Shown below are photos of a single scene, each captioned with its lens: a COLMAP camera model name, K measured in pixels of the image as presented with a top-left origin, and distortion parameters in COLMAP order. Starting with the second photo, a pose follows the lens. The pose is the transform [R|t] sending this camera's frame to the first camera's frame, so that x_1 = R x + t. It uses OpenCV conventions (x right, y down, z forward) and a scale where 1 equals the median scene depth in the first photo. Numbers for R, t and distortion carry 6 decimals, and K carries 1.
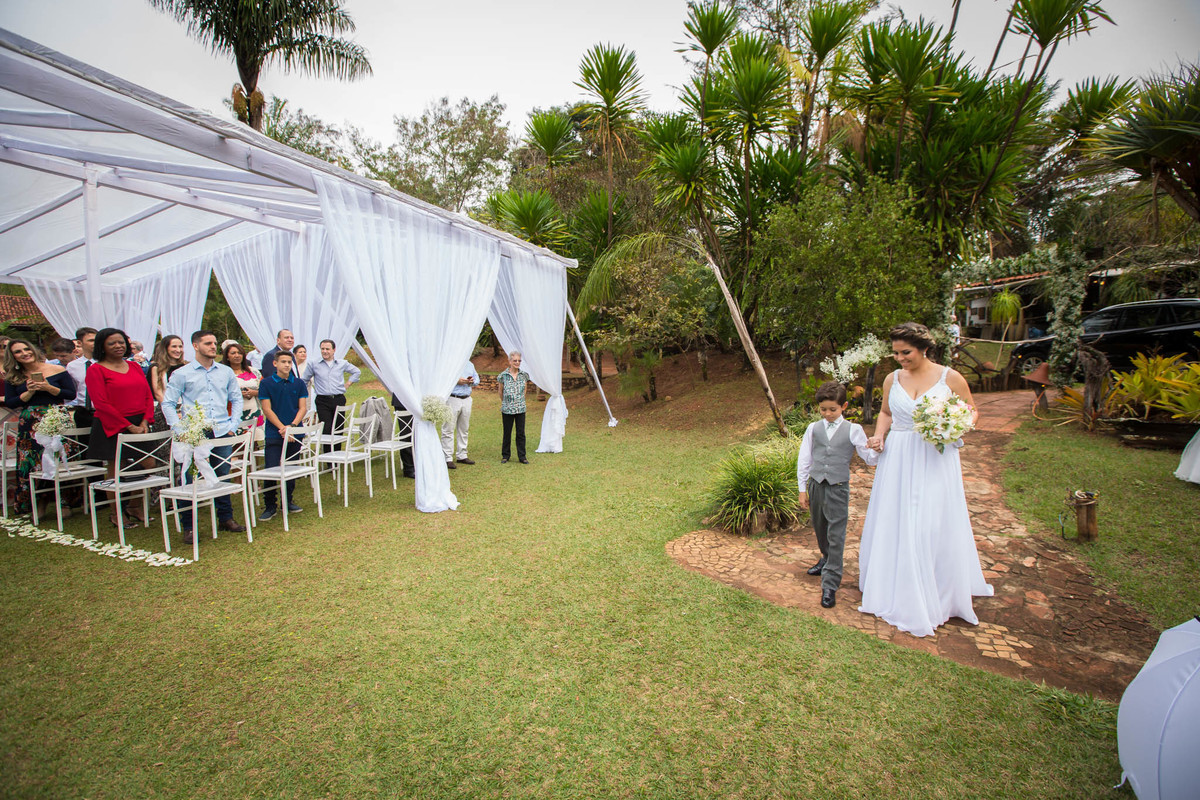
lens RADIAL K [[541.2, 0, 600.0], [0, 541.2, 400.0], [0, 0, 1]] dist [-0.036865, 0.008188]
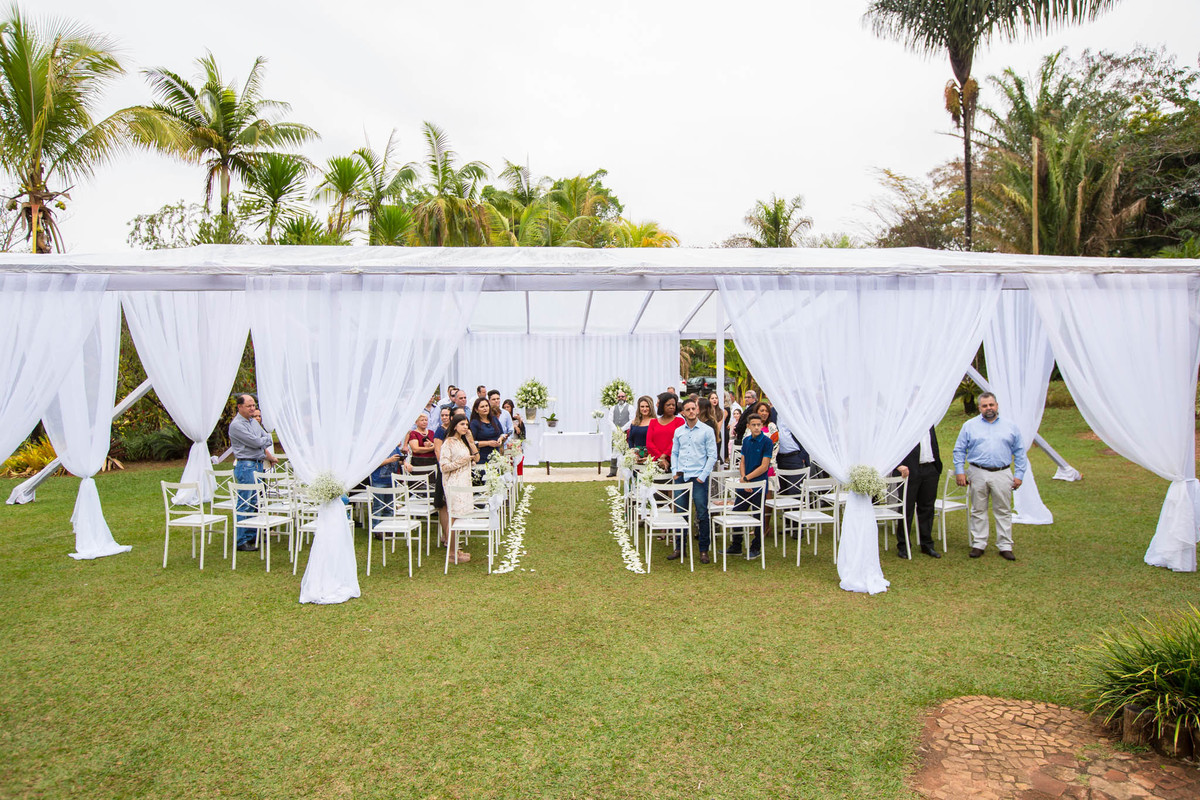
lens RADIAL K [[739.8, 0, 602.6], [0, 739.8, 377.9], [0, 0, 1]] dist [-0.001267, 0.023750]
pose [[0.399017, -0.019275, -0.916741, 0.865974], [-0.056001, 0.997400, -0.045346, -0.094784], [0.915232, 0.069433, 0.396900, 0.097849]]
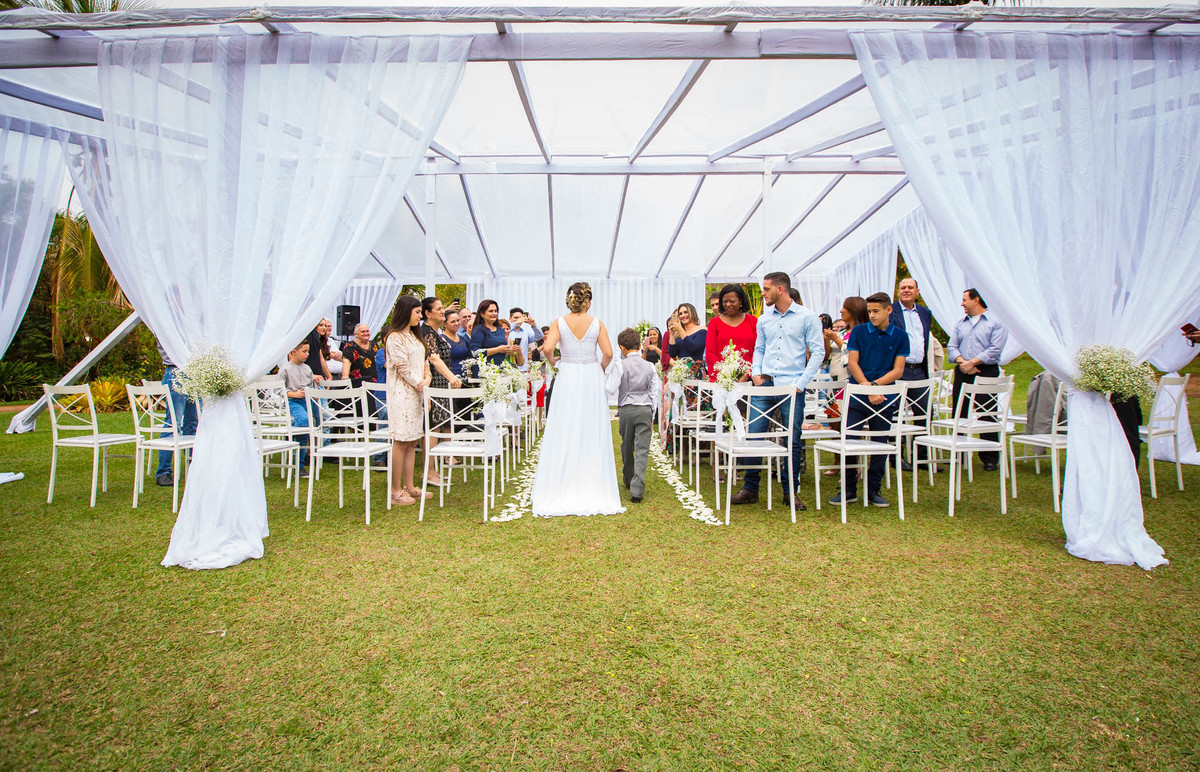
lens RADIAL K [[597.7, 0, 591.8], [0, 597.7, 338.0], [0, 0, 1]] dist [-0.010458, 0.000479]
pose [[0.360869, -0.048990, -0.931329, 0.079883], [-0.062292, 0.995123, -0.076483, 0.079548], [0.930534, 0.085614, 0.356058, 0.382536]]
